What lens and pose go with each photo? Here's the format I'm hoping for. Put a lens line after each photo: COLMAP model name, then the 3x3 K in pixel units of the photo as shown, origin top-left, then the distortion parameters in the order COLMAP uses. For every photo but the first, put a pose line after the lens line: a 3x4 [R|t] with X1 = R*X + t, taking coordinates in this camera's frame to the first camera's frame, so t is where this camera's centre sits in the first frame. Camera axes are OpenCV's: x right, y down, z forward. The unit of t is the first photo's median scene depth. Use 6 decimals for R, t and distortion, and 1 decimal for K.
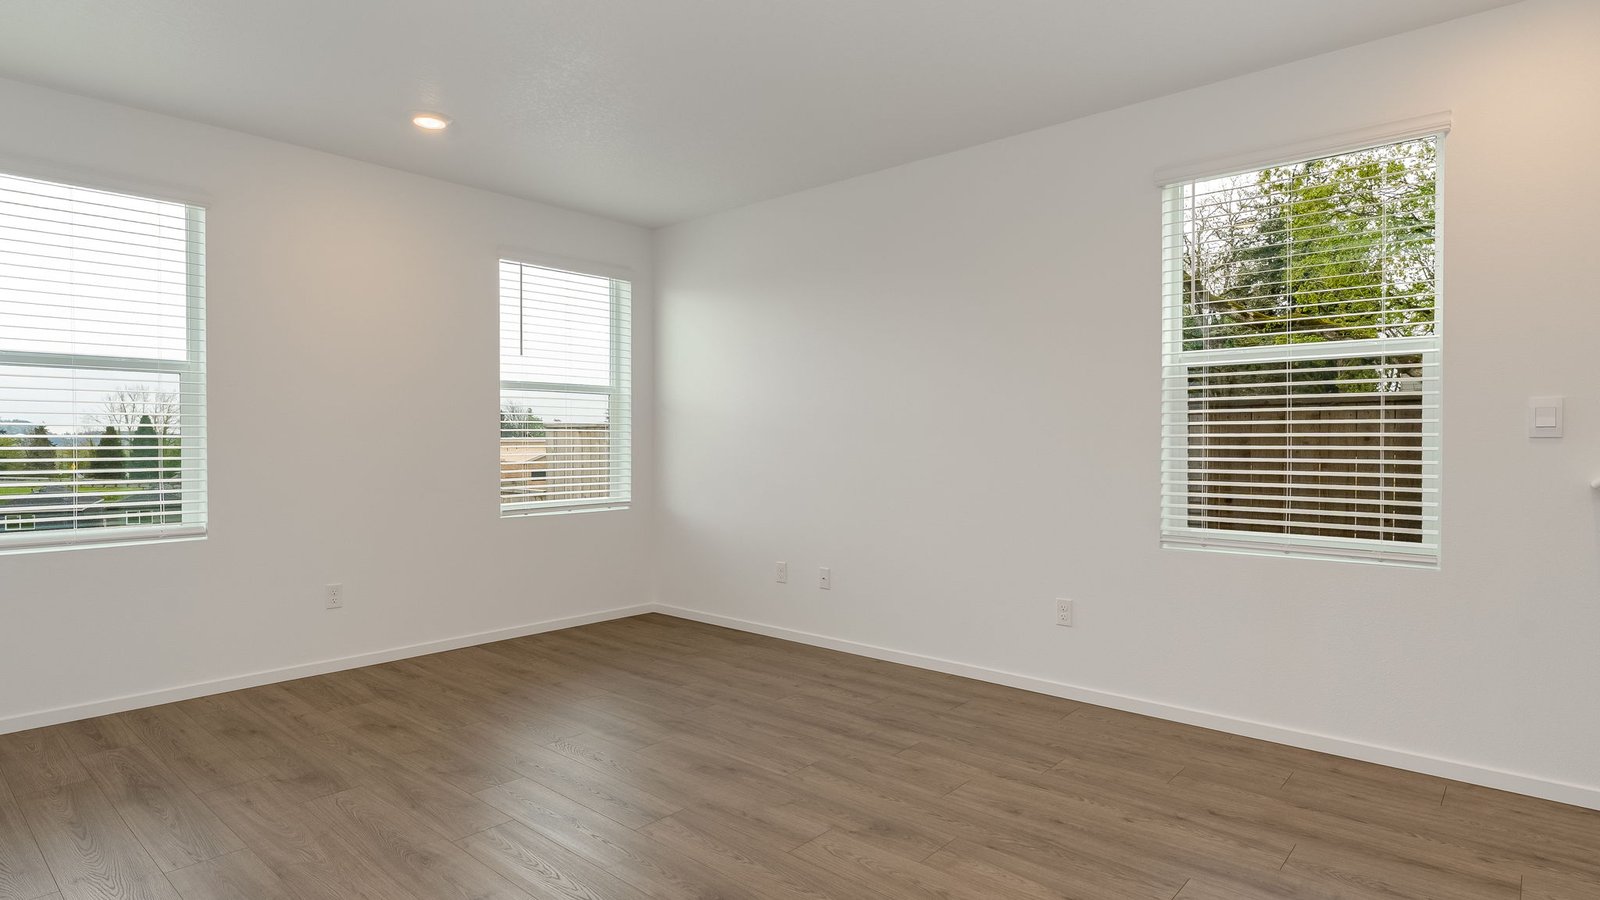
lens RADIAL K [[840.2, 0, 800.5], [0, 840.2, 459.1], [0, 0, 1]] dist [-0.005589, -0.000691]
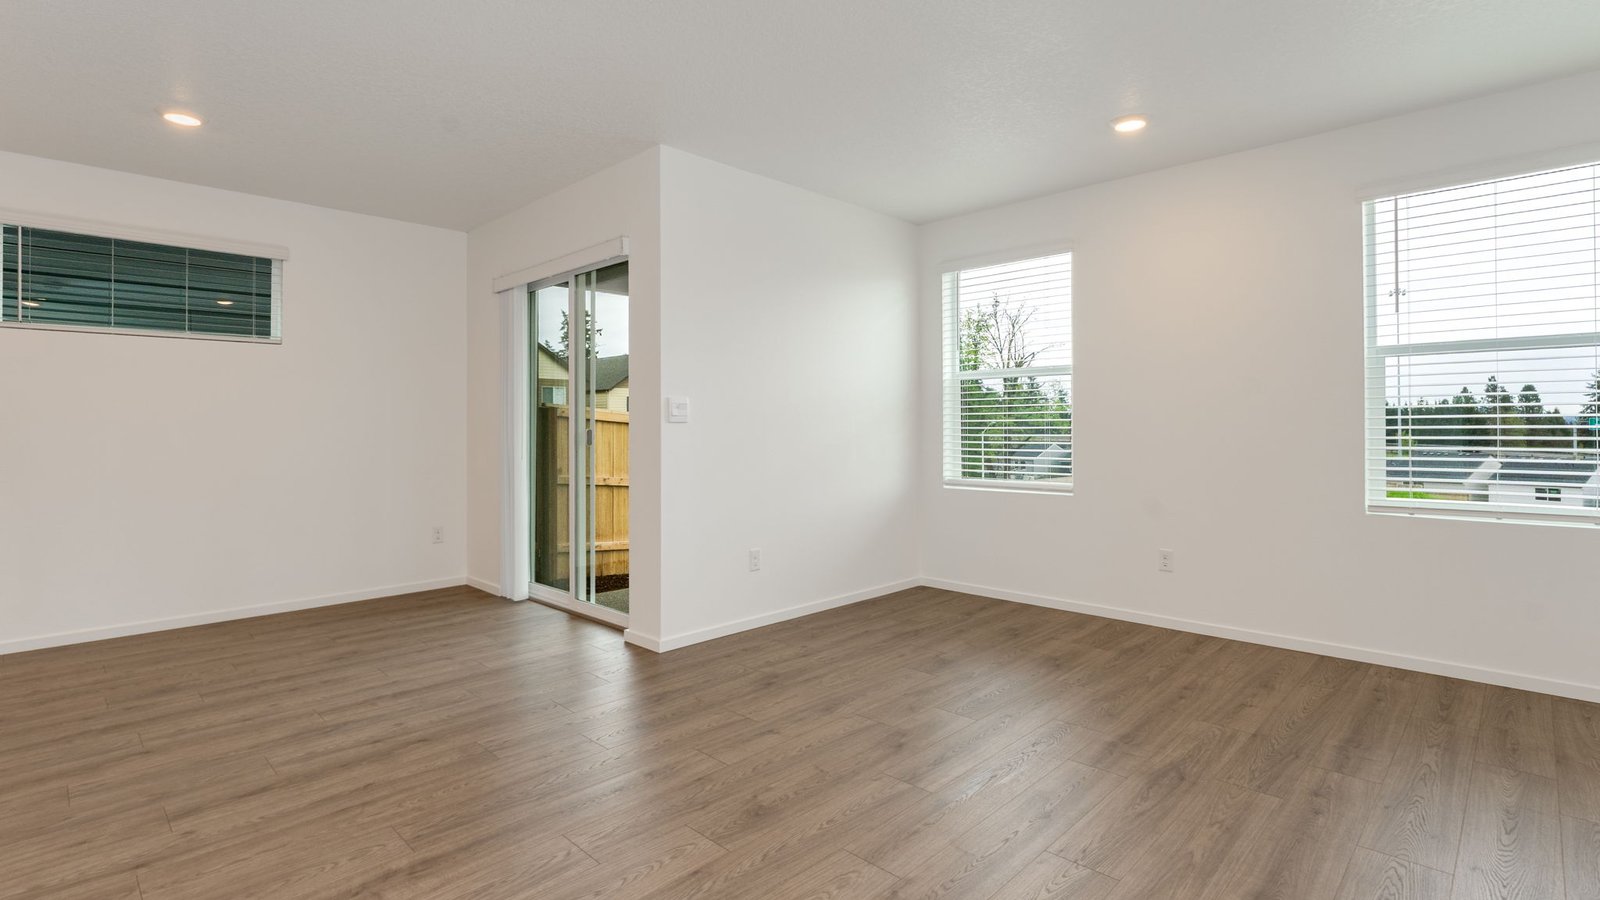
lens RADIAL K [[763.9, 0, 803.2], [0, 763.9, 434.1], [0, 0, 1]] dist [-0.001019, -0.000562]
pose [[-0.055880, 0.011201, -0.998375, 0.592348], [-0.013417, 0.999838, 0.011968, -0.013779], [0.998347, 0.014064, -0.055720, 0.684507]]
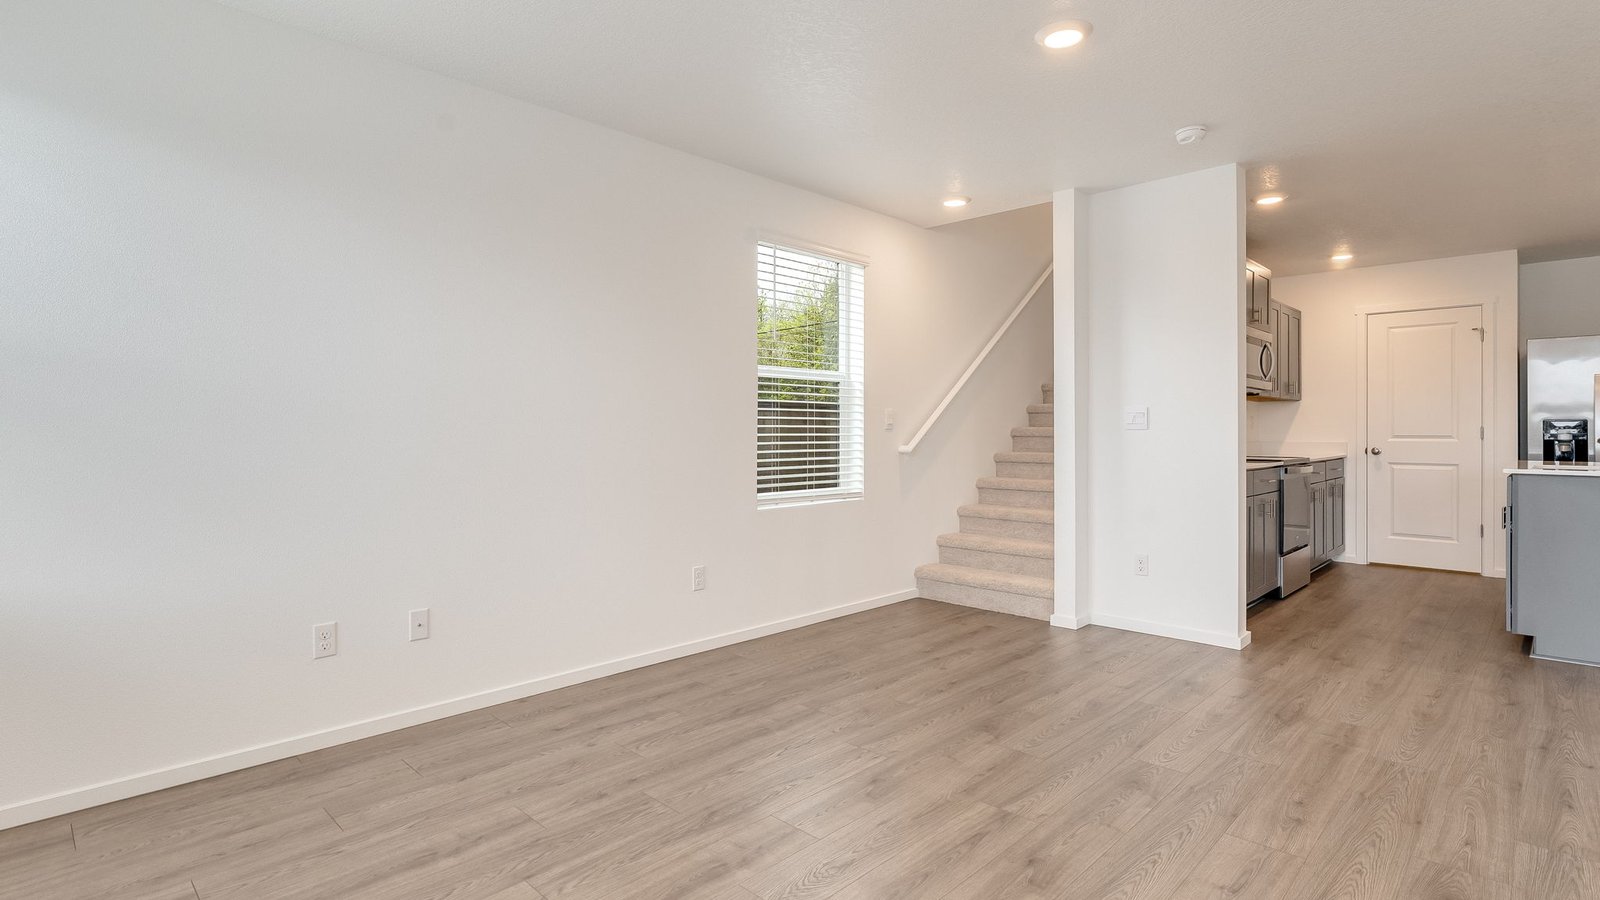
lens RADIAL K [[763.9, 0, 797.2], [0, 763.9, 434.3], [0, 0, 1]] dist [-0.001019, -0.000562]
pose [[0.064913, -0.004903, 0.997879, -0.807256], [0.016267, 0.999860, 0.003855, -0.019132], [-0.997758, 0.015982, 0.064984, 0.883113]]
